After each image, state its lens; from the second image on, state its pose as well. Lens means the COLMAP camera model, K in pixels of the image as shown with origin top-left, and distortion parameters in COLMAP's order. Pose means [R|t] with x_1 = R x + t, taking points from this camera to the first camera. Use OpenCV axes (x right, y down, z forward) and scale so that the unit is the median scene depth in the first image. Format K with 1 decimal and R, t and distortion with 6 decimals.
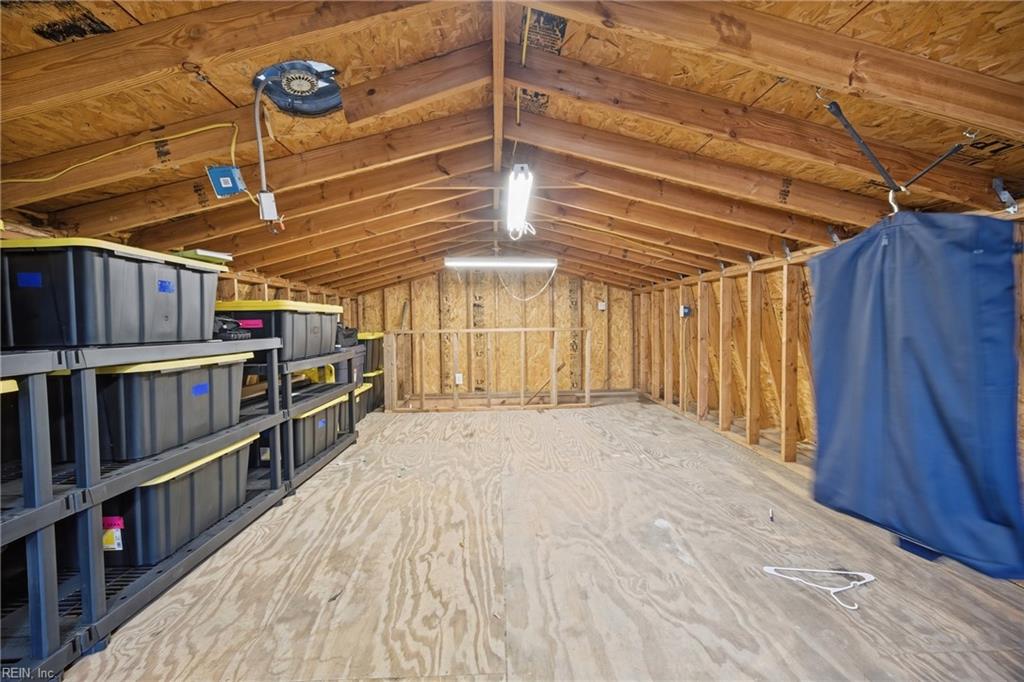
lens RADIAL K [[406.1, 0, 511.5], [0, 406.1, 337.0], [0, 0, 1]] dist [-0.000389, 0.001060]
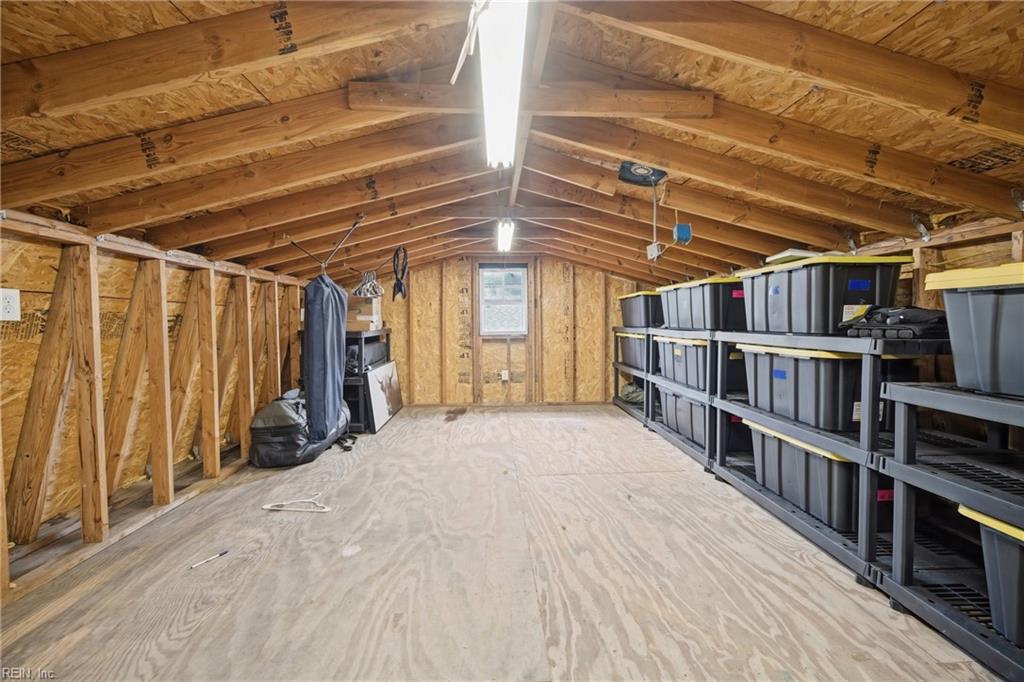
lens RADIAL K [[406.1, 0, 510.4], [0, 406.1, 332.2], [0, 0, 1]] dist [-0.000389, 0.001060]
pose [[-0.999692, 0.022666, -0.010115, 0.017920], [0.022069, 0.998204, 0.055685, -0.067985], [0.011359, 0.055444, -0.998397, 1.955569]]
